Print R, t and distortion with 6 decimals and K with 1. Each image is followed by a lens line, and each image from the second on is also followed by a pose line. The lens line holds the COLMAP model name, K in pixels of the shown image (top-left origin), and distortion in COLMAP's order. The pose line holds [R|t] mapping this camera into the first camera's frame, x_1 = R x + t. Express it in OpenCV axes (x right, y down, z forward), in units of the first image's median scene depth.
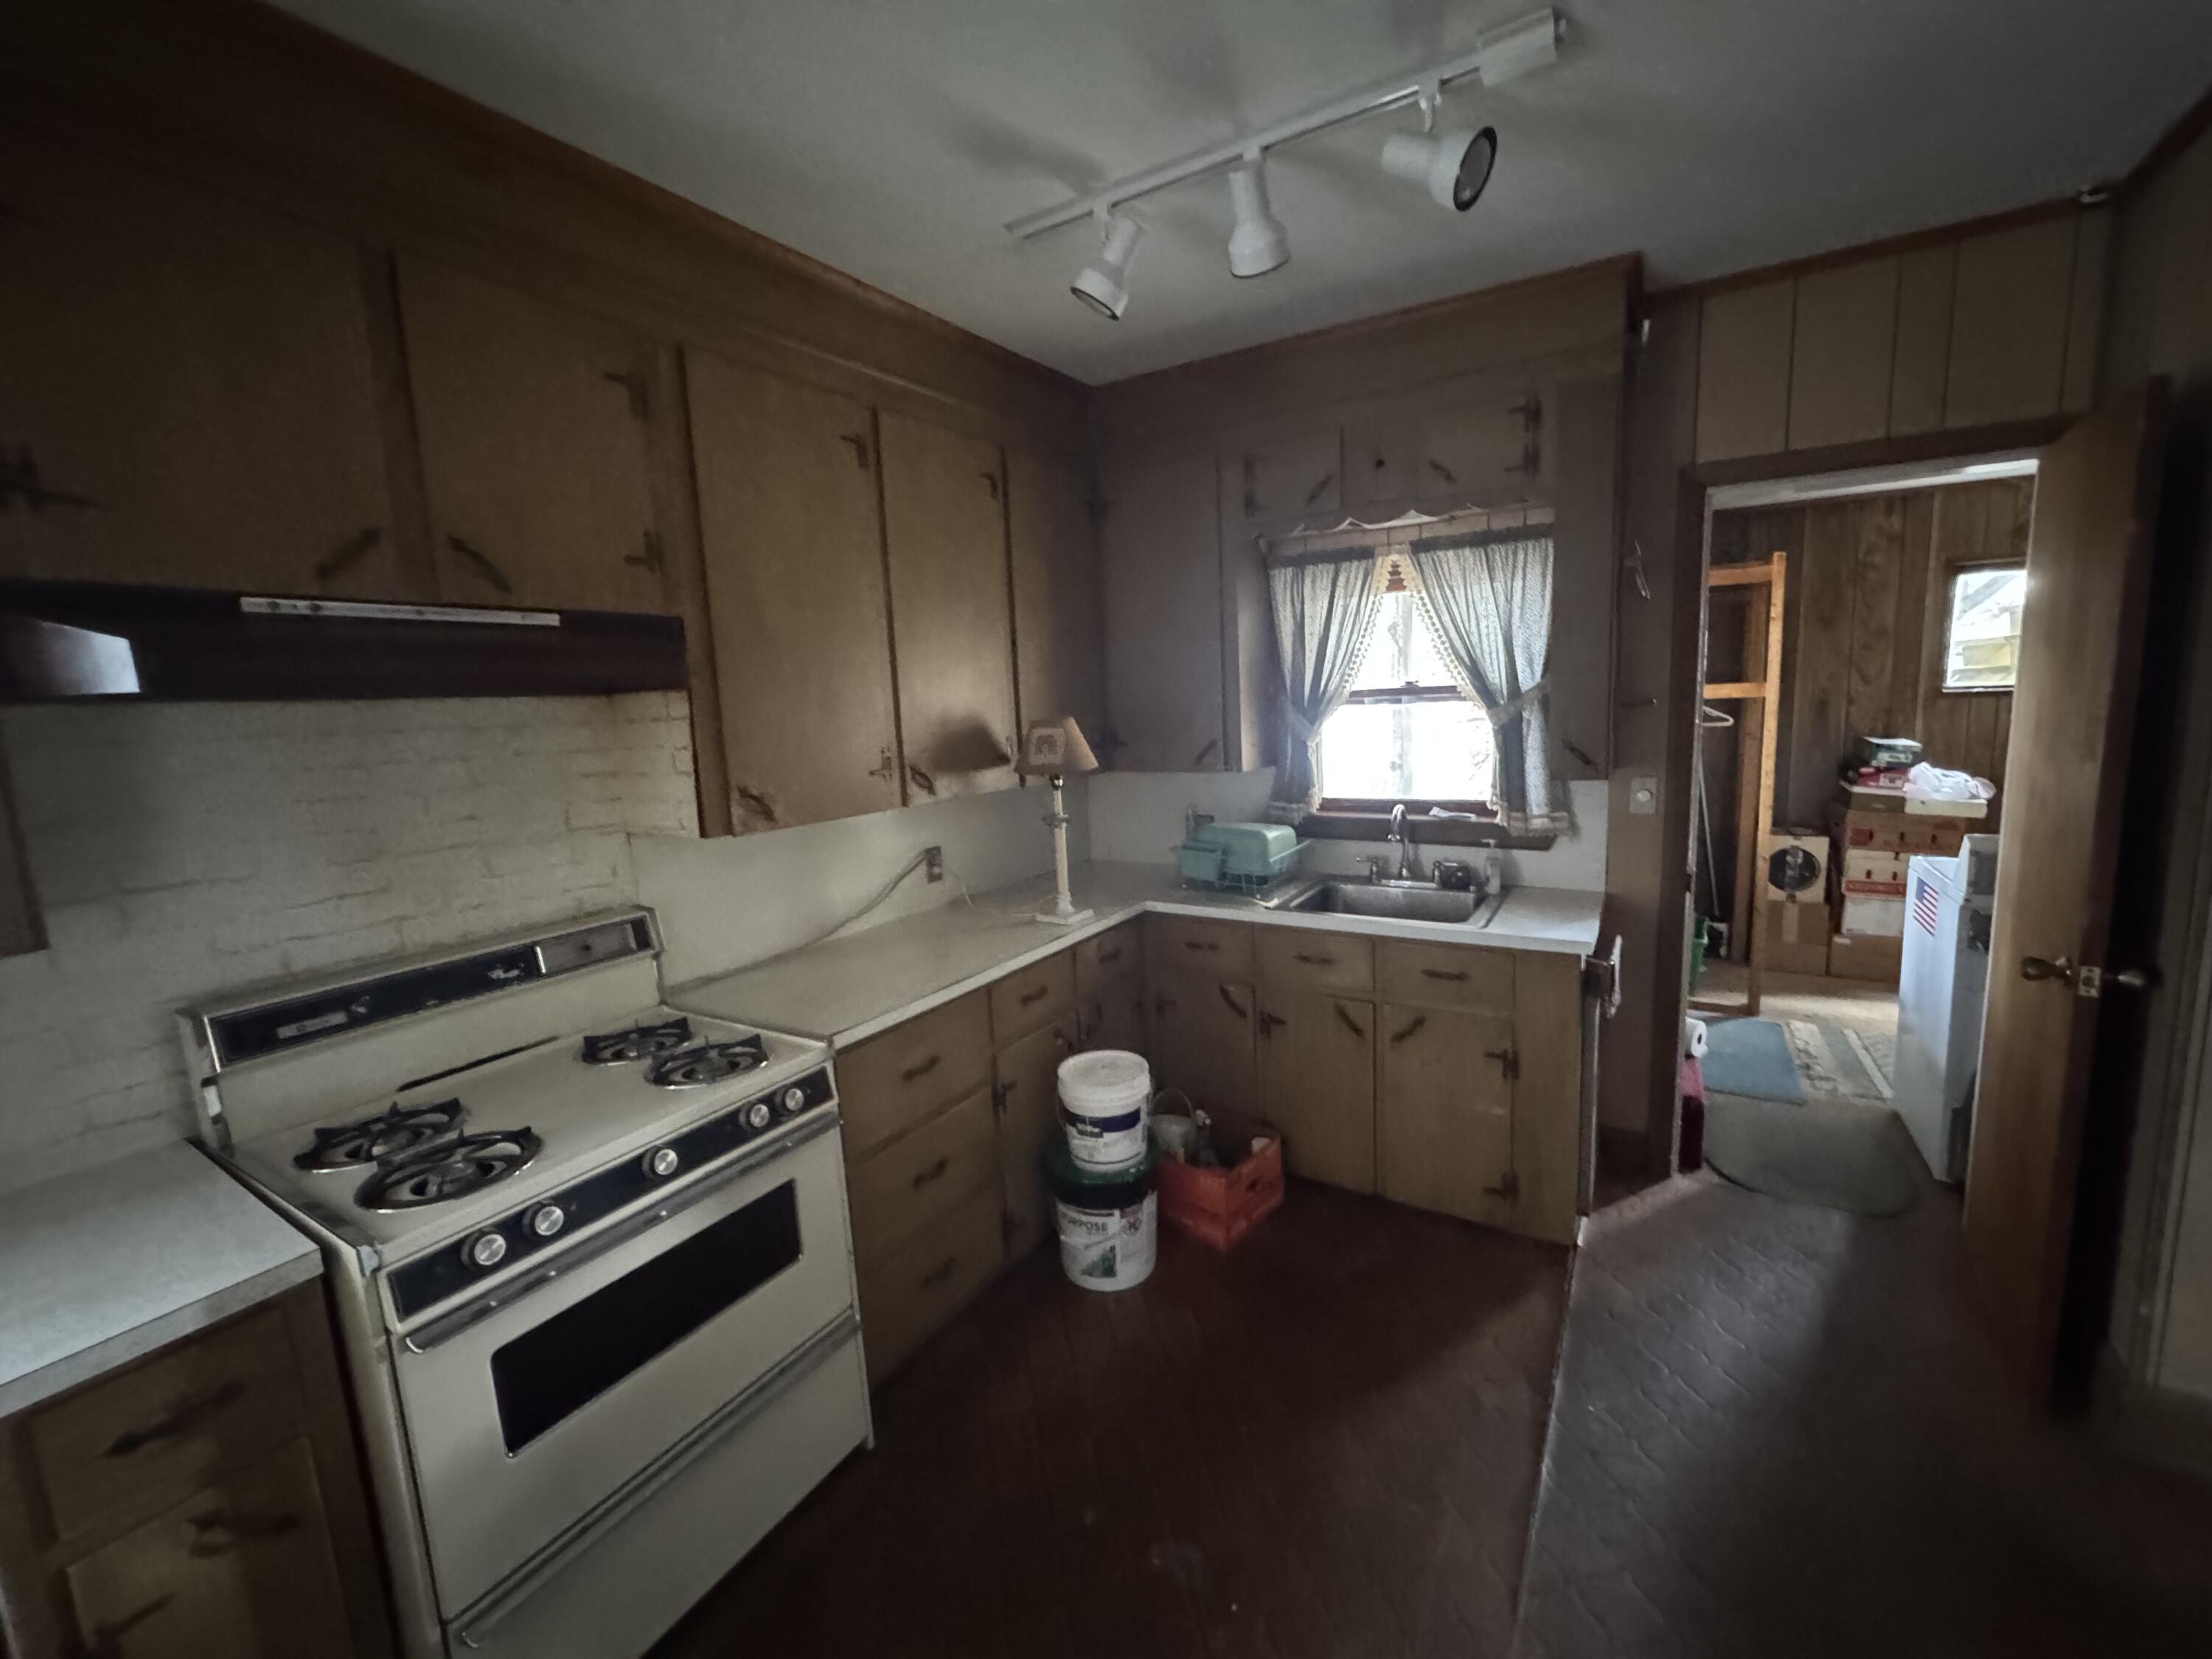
lens RADIAL K [[883.5, 0, 1105.2], [0, 883.5, 830.0], [0, 0, 1]] dist [-0.002261, -0.000118]
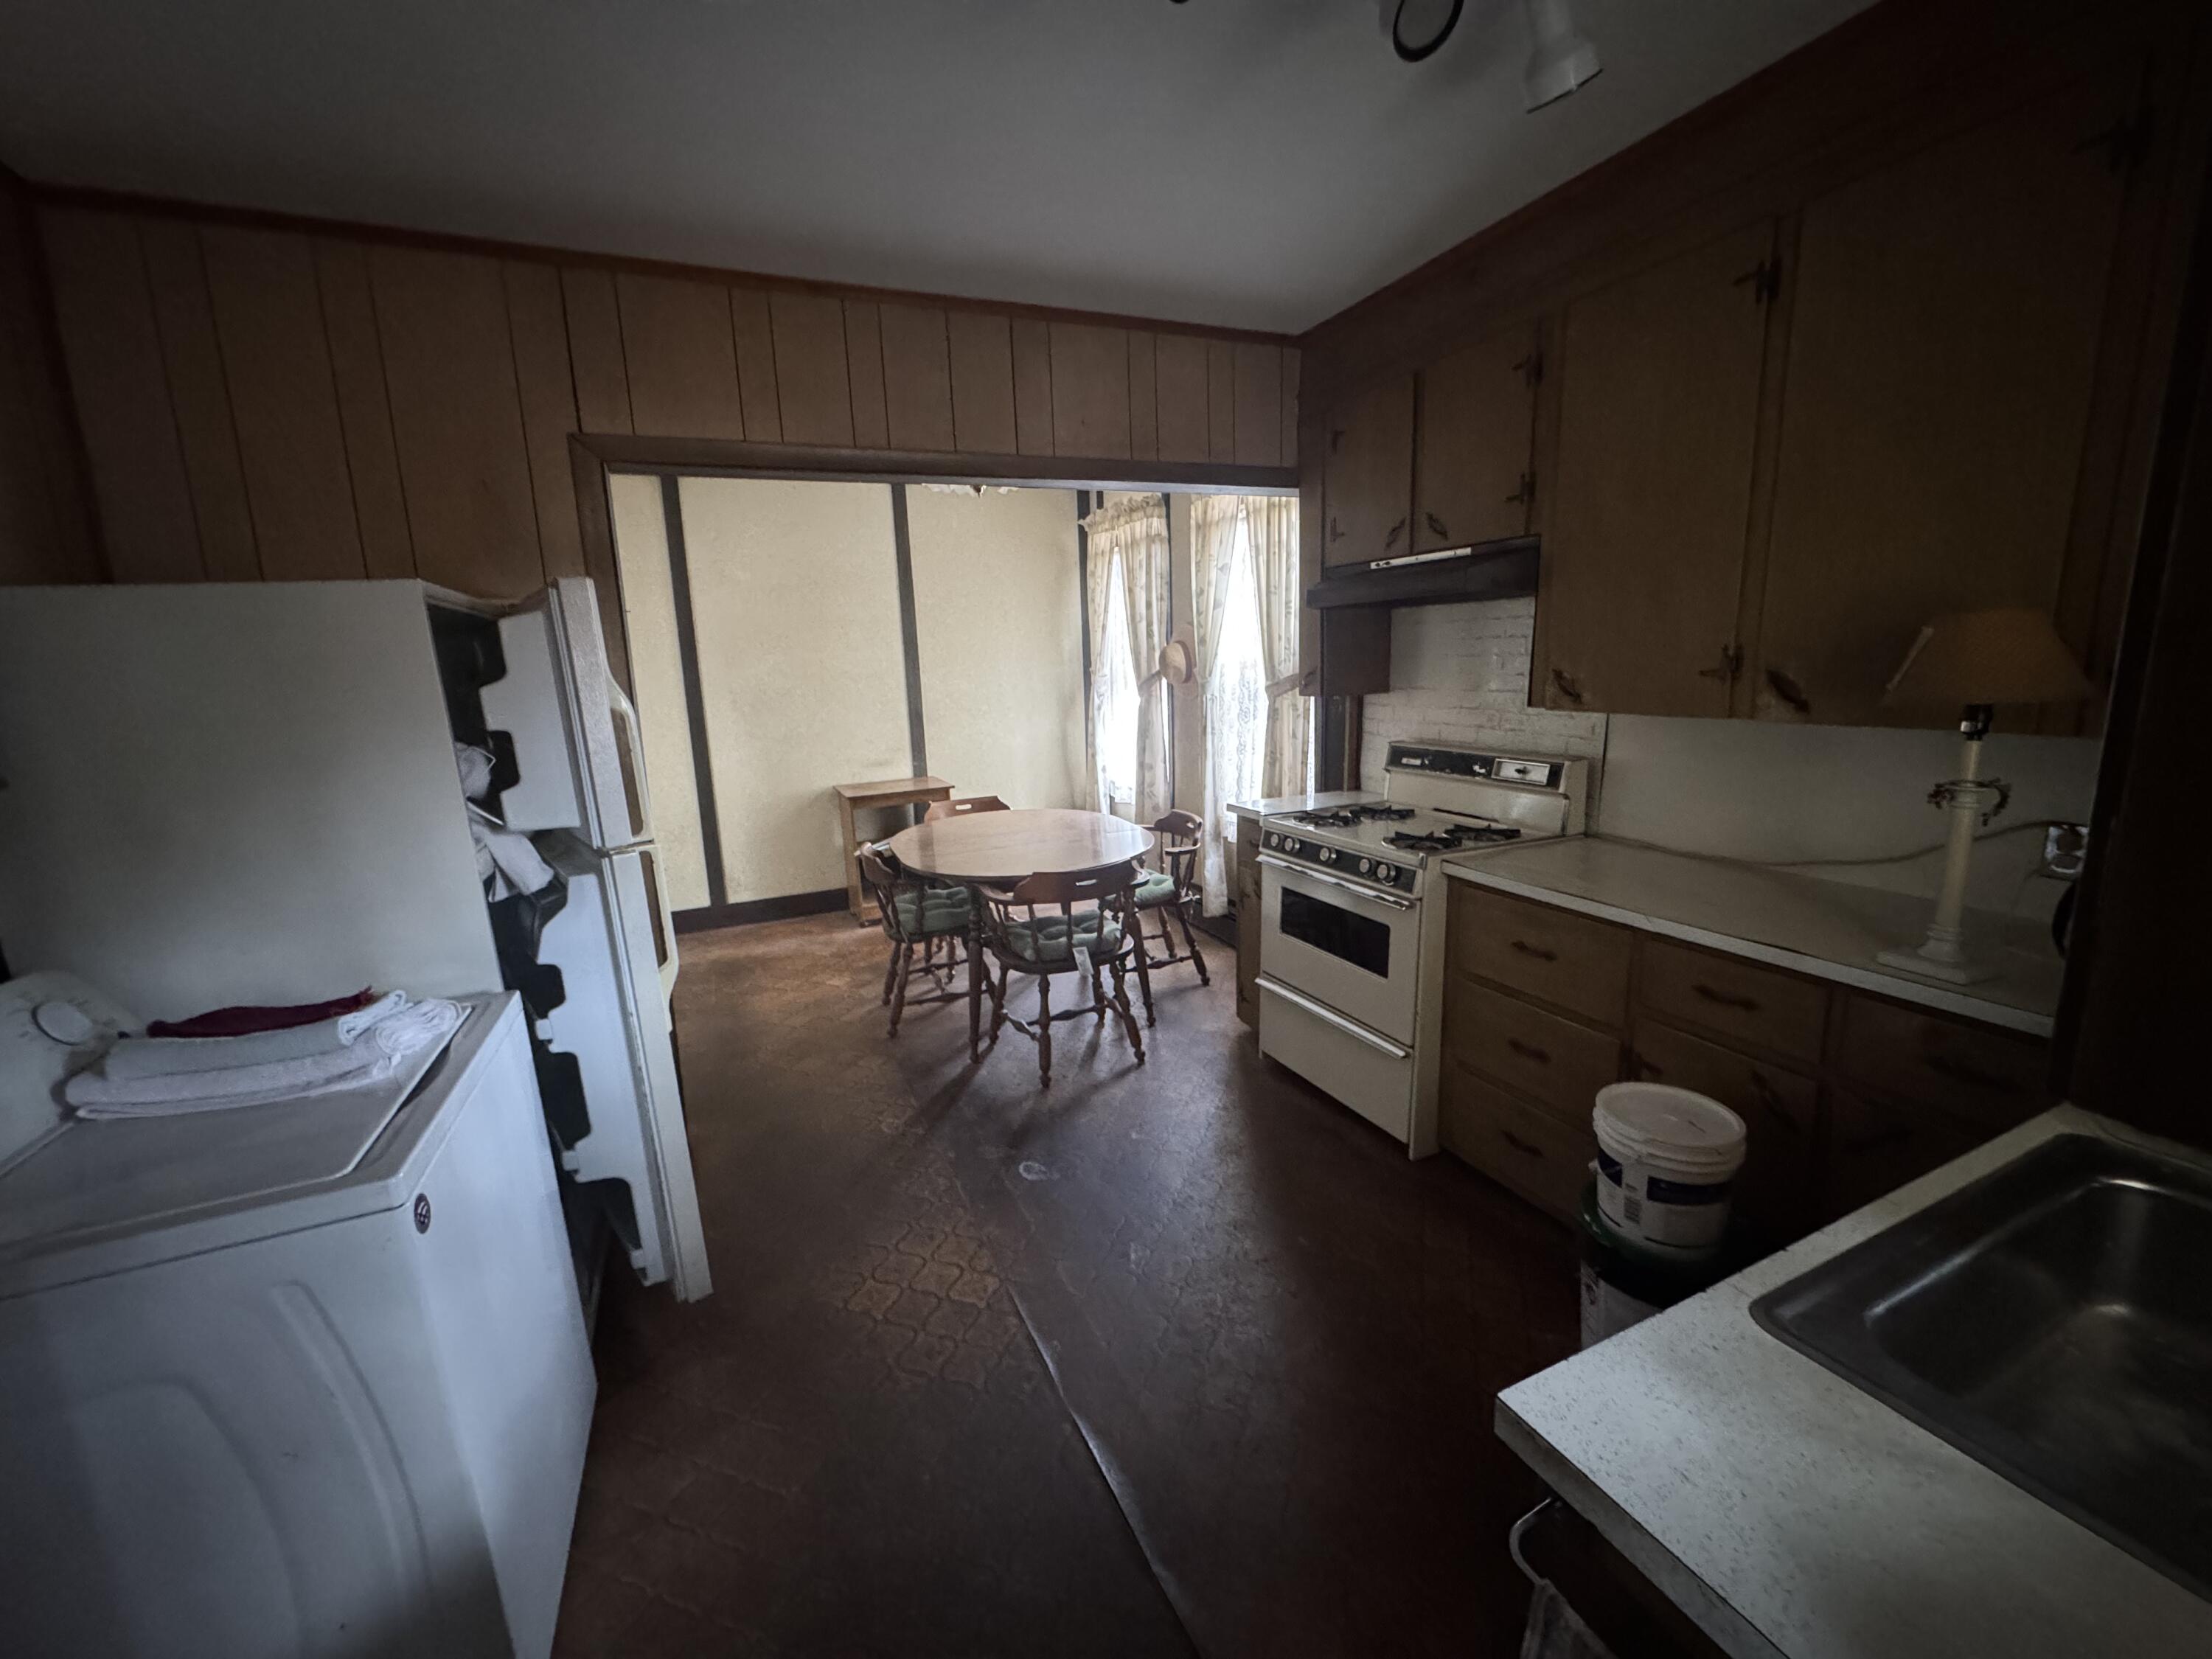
lens RADIAL K [[883.5, 0, 1104.2], [0, 883.5, 836.9], [0, 0, 1]] dist [-0.002261, -0.000118]
pose [[-0.541384, 0.228504, -0.809129, 1.078636], [-0.067825, 0.947354, 0.312921, -0.190007], [0.838035, 0.224290, -0.497384, 1.270862]]
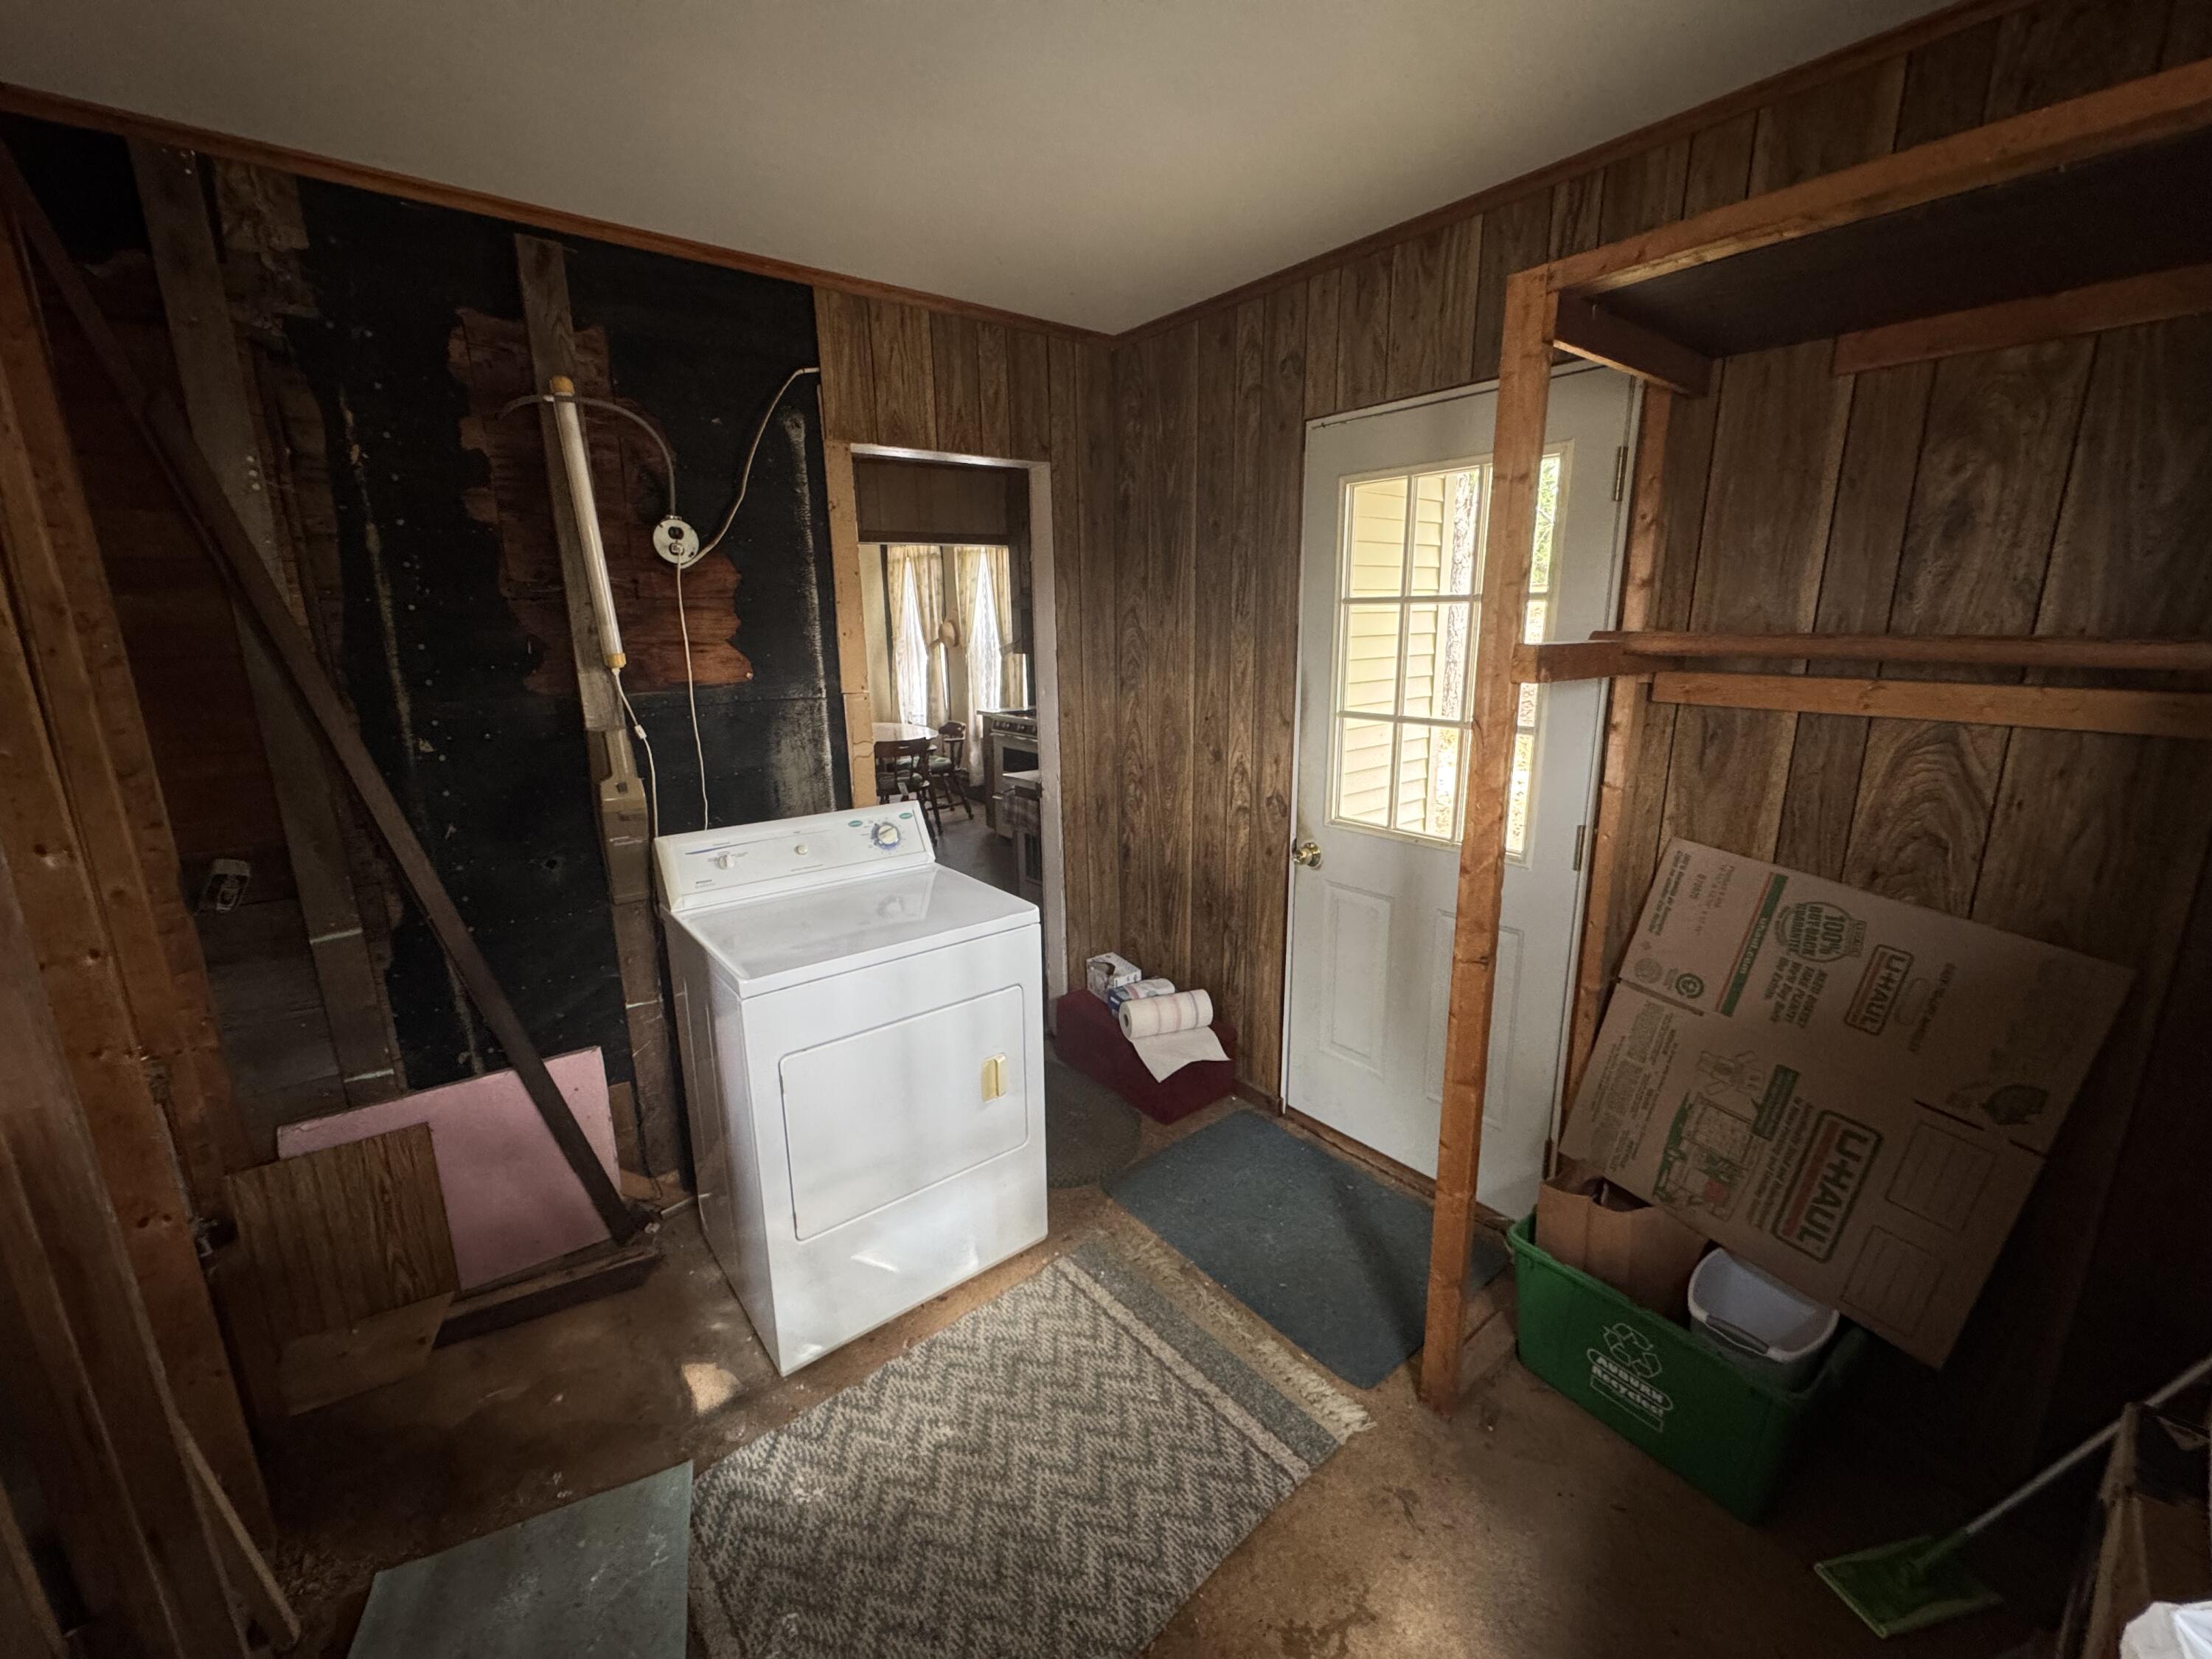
lens RADIAL K [[883.5, 0, 1099.6], [0, 883.5, 830.3], [0, 0, 1]] dist [-0.002261, -0.000118]
pose [[-0.330858, 0.268097, -0.904797, 2.625480], [-0.112051, 0.940852, 0.319754, -0.430756], [0.937005, 0.207176, -0.281248, 2.124163]]
